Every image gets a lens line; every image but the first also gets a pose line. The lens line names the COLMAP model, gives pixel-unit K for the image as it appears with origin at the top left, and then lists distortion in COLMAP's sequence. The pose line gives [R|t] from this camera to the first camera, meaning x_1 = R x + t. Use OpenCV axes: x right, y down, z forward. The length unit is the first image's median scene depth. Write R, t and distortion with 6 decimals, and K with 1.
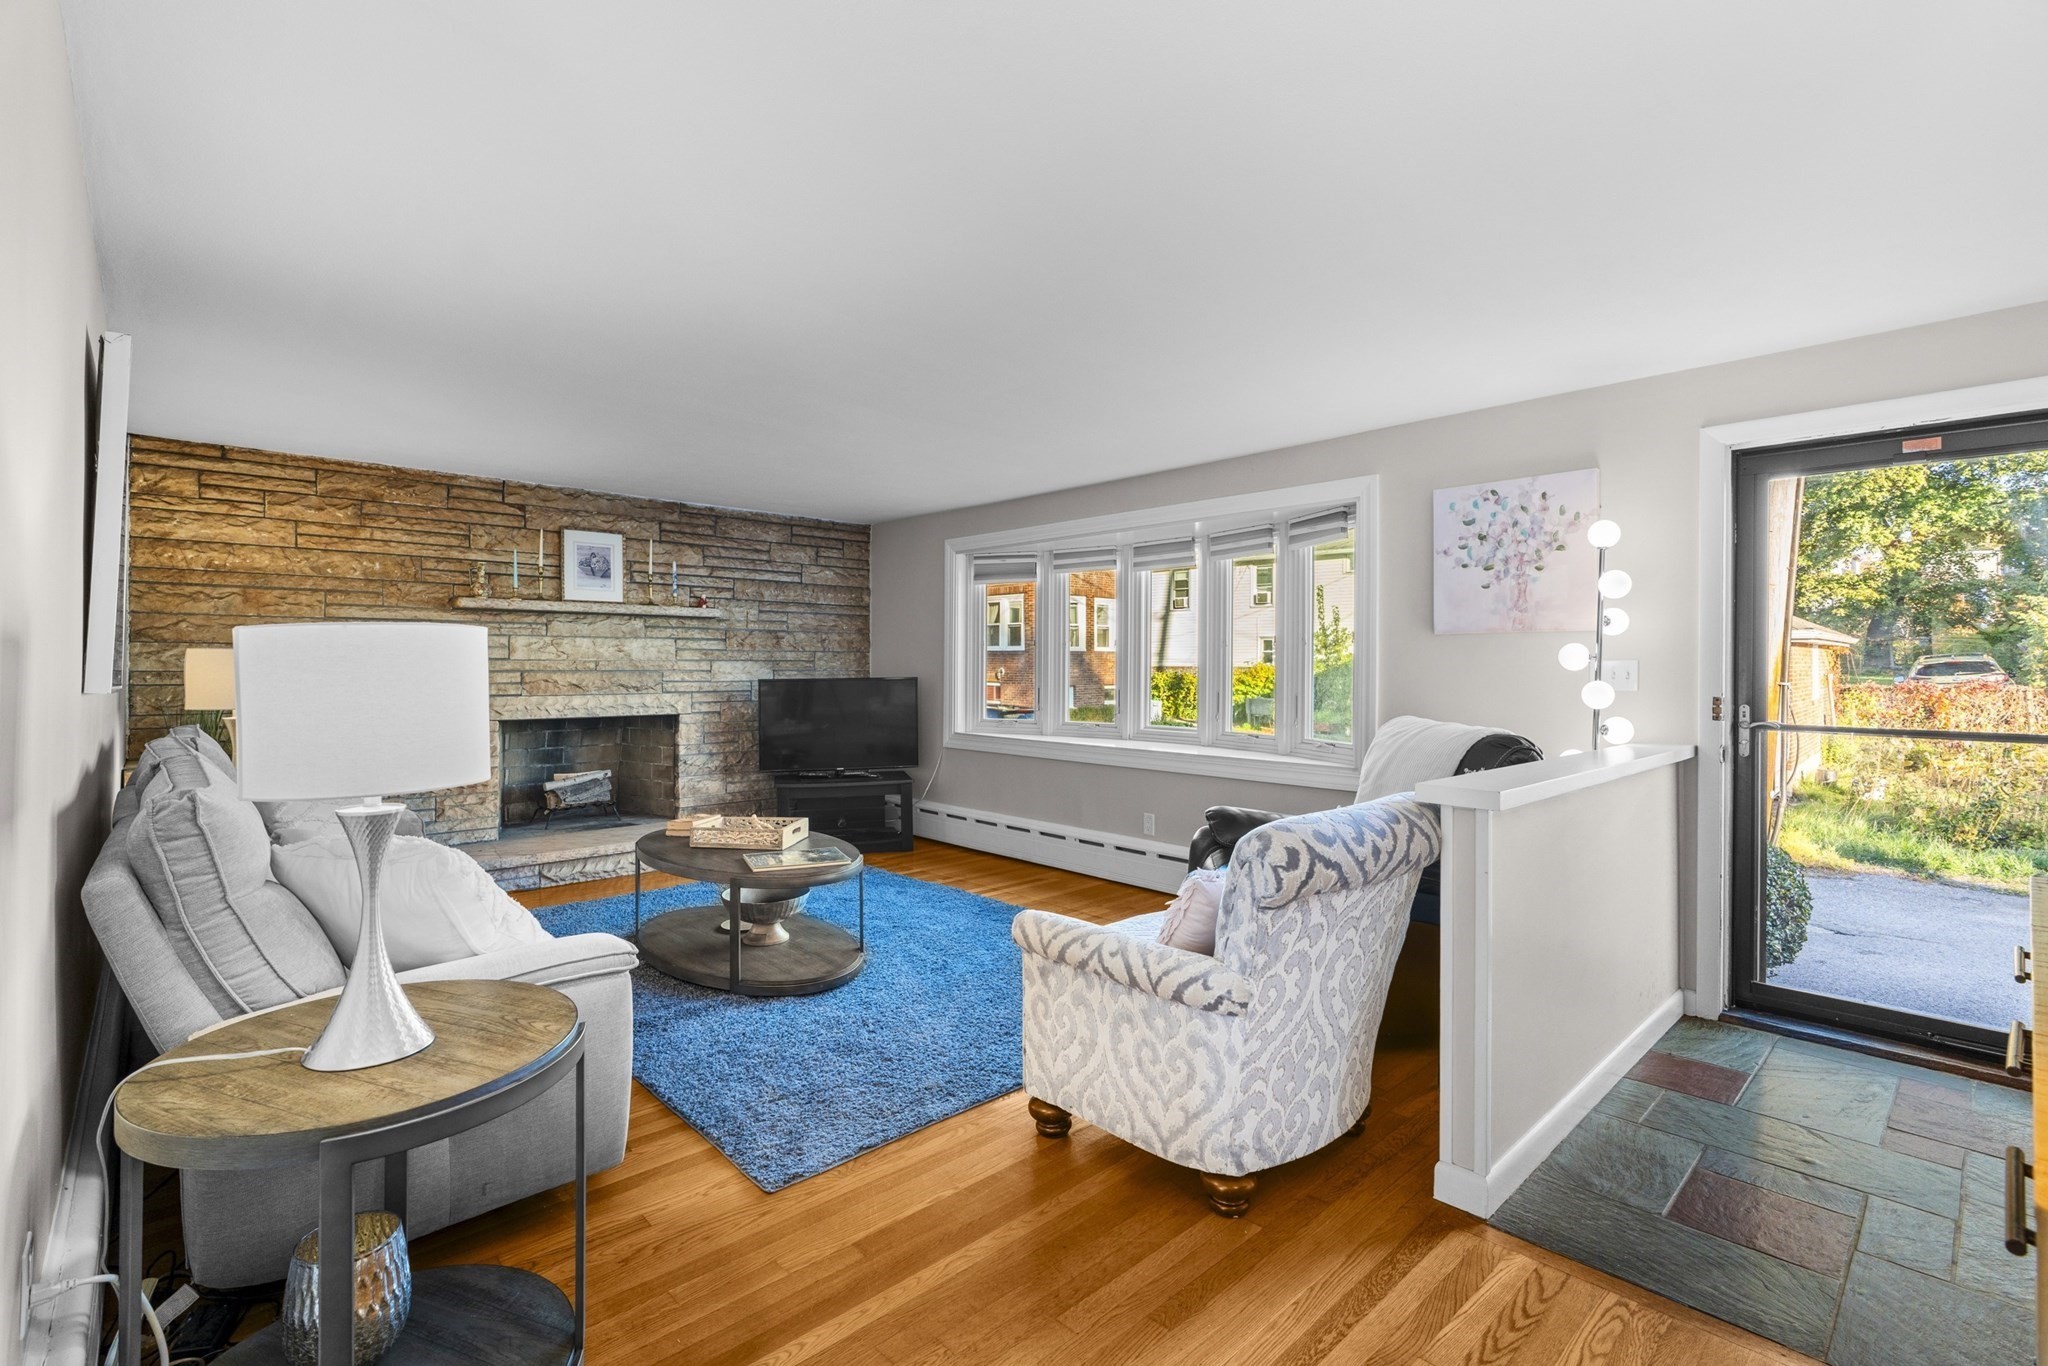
lens RADIAL K [[928.7, 0, 1024.2], [0, 928.7, 665.7], [0, 0, 1]] dist [-0.002868, 0.000058]
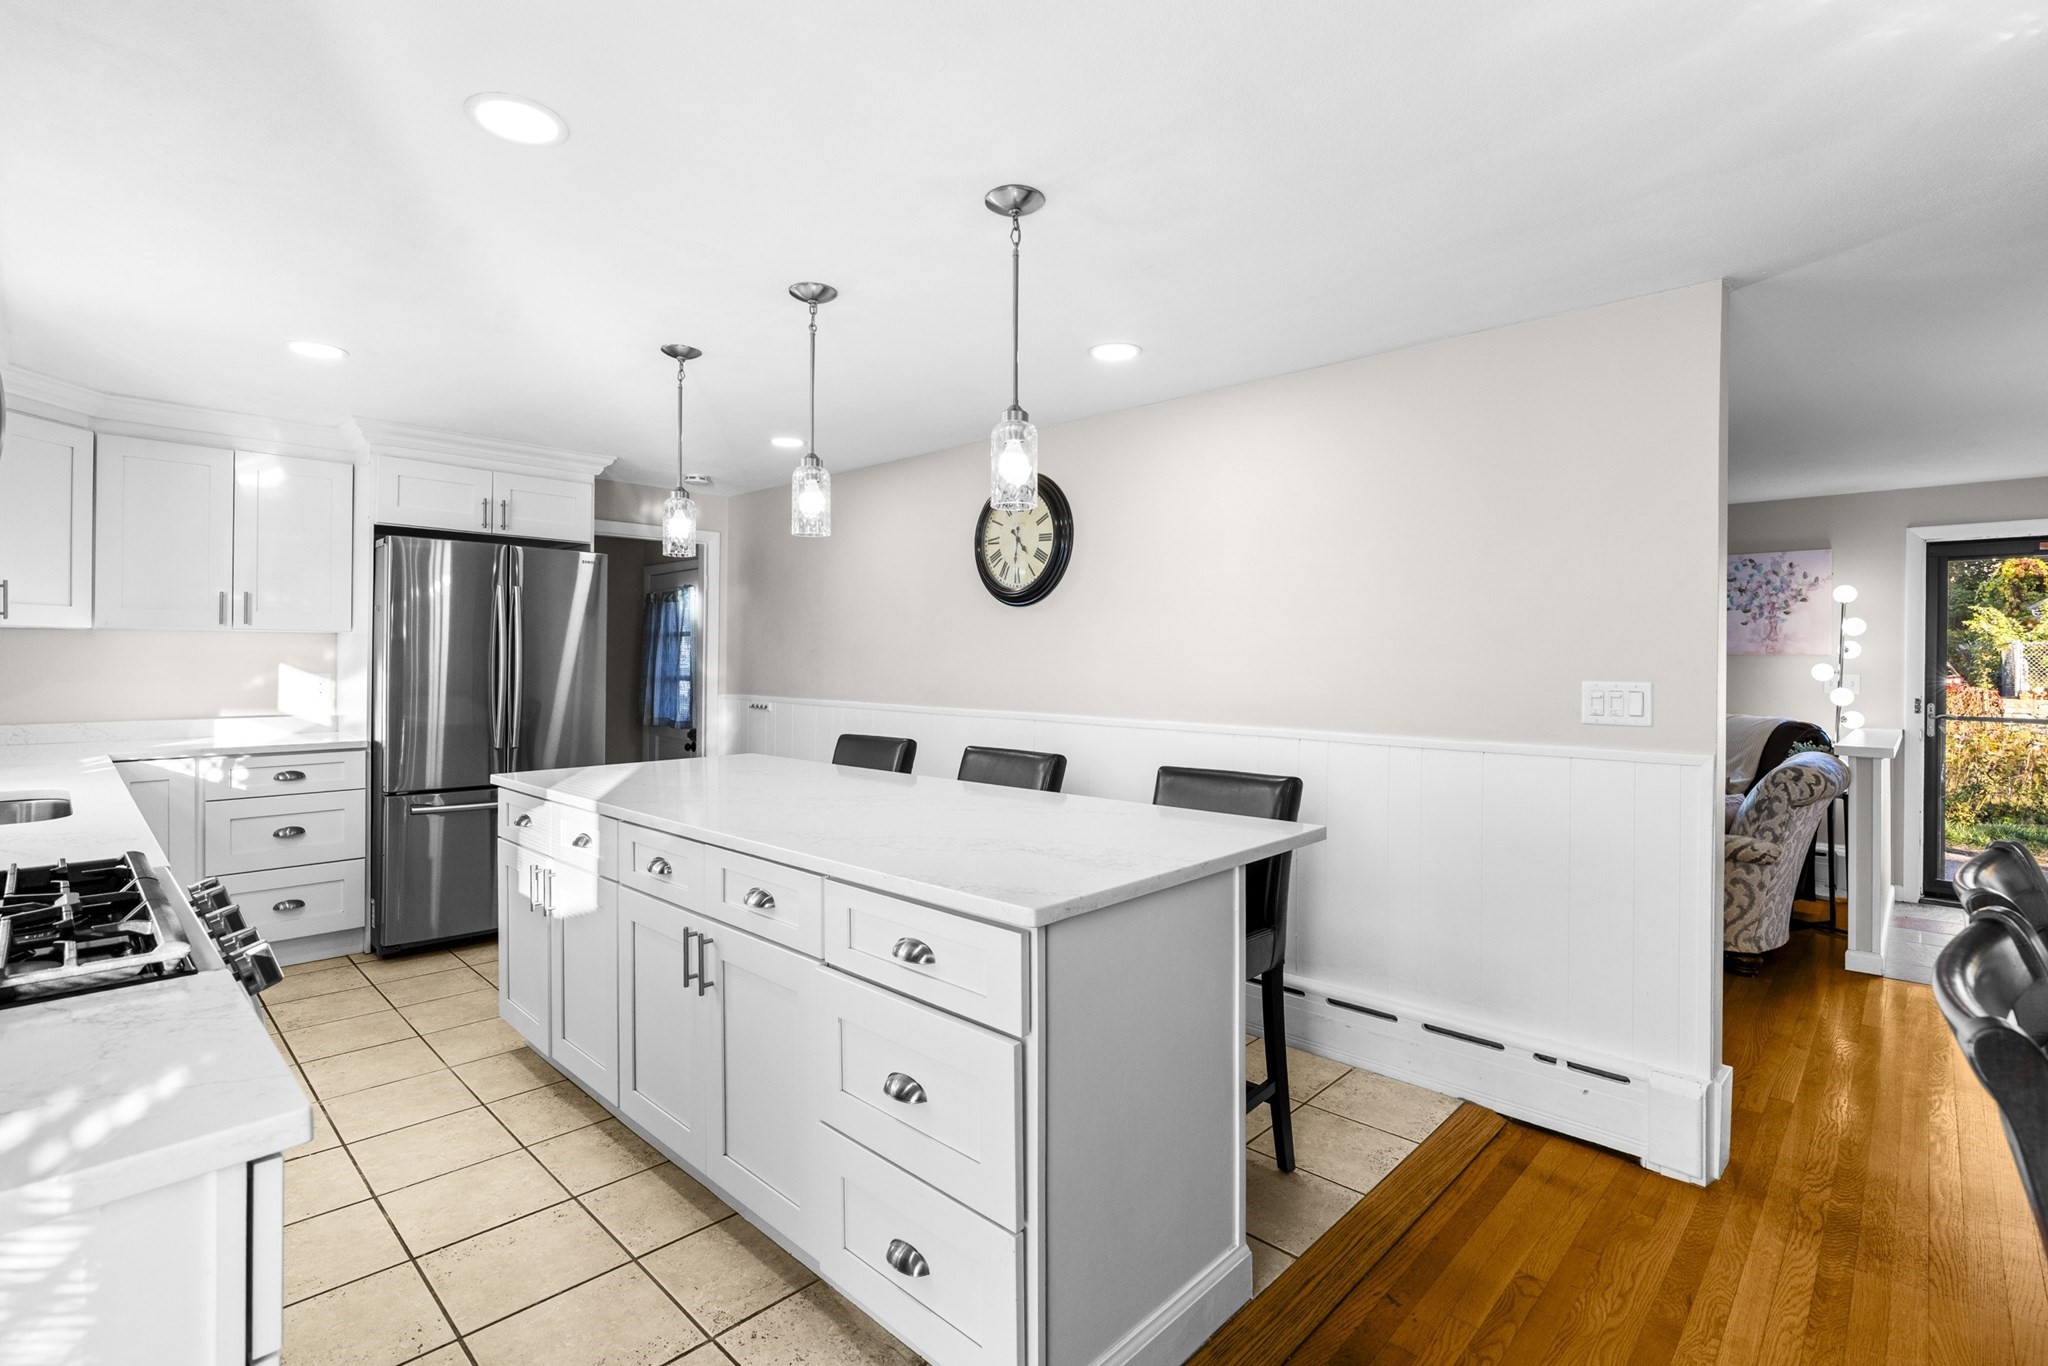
lens RADIAL K [[942.1, 0, 1016.5], [0, 942.1, 656.4], [0, 0, 1]] dist [-0.003281, -0.000204]
pose [[0.999019, 0.005755, 0.043915, -0.638231], [-0.005463, 0.999962, -0.006764, -0.014048], [-0.043952, 0.006517, 0.999012, -0.394679]]
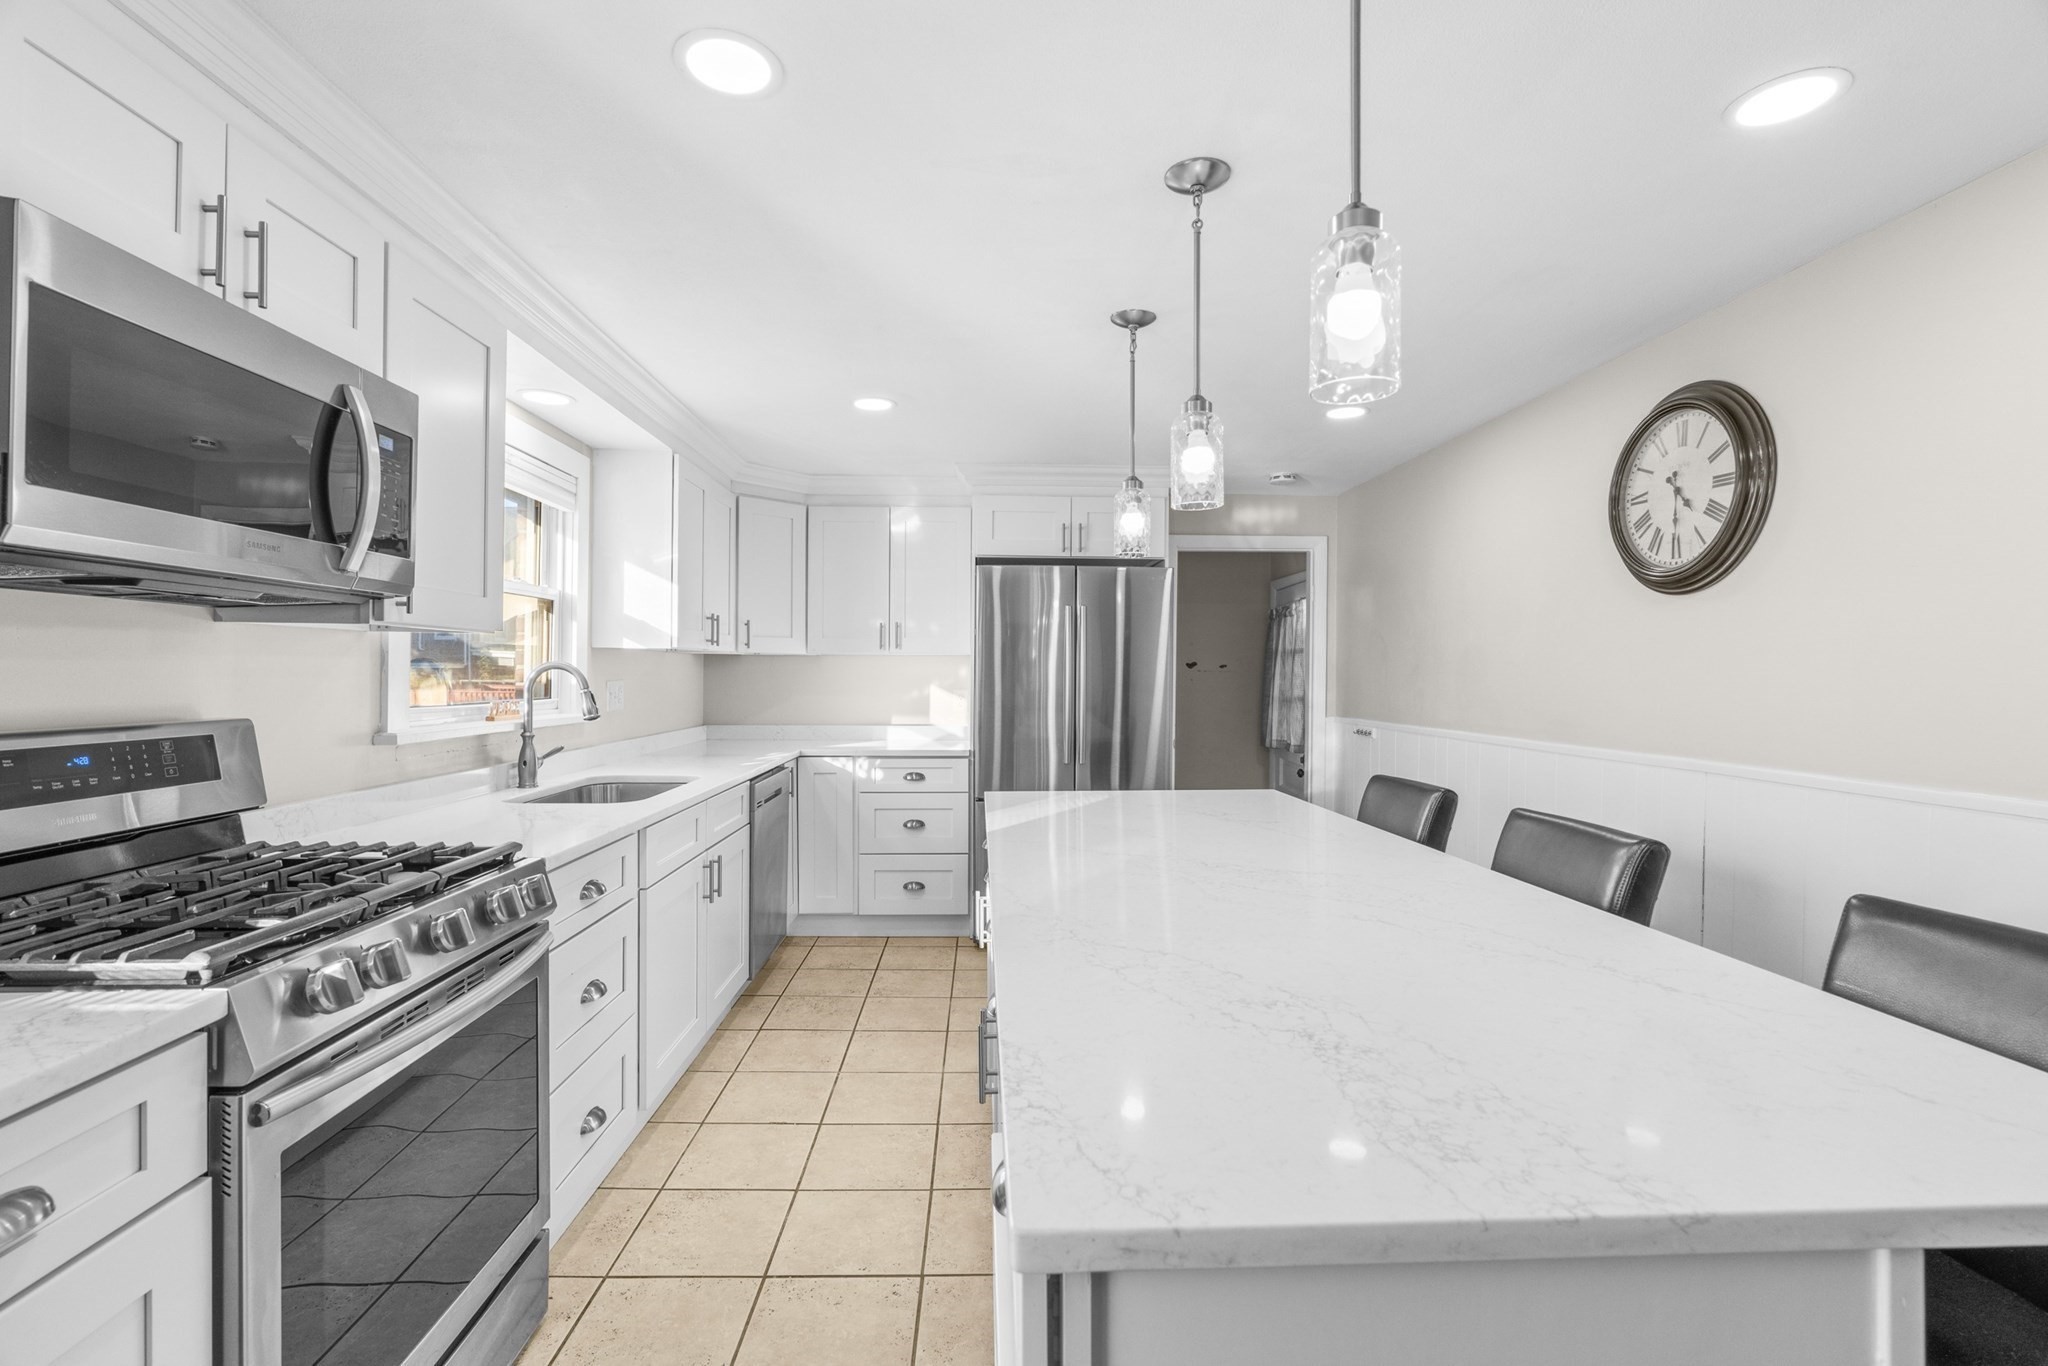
lens RADIAL K [[918.9, 0, 1012.8], [0, 918.9, 679.8], [0, 0, 1]] dist [-0.011576, 0.001038]
pose [[0.749457, 0.006799, -0.662018, -0.530833], [-0.007275, 0.999971, 0.002034, -0.014077], [0.662013, 0.003292, 0.749485, -0.182939]]
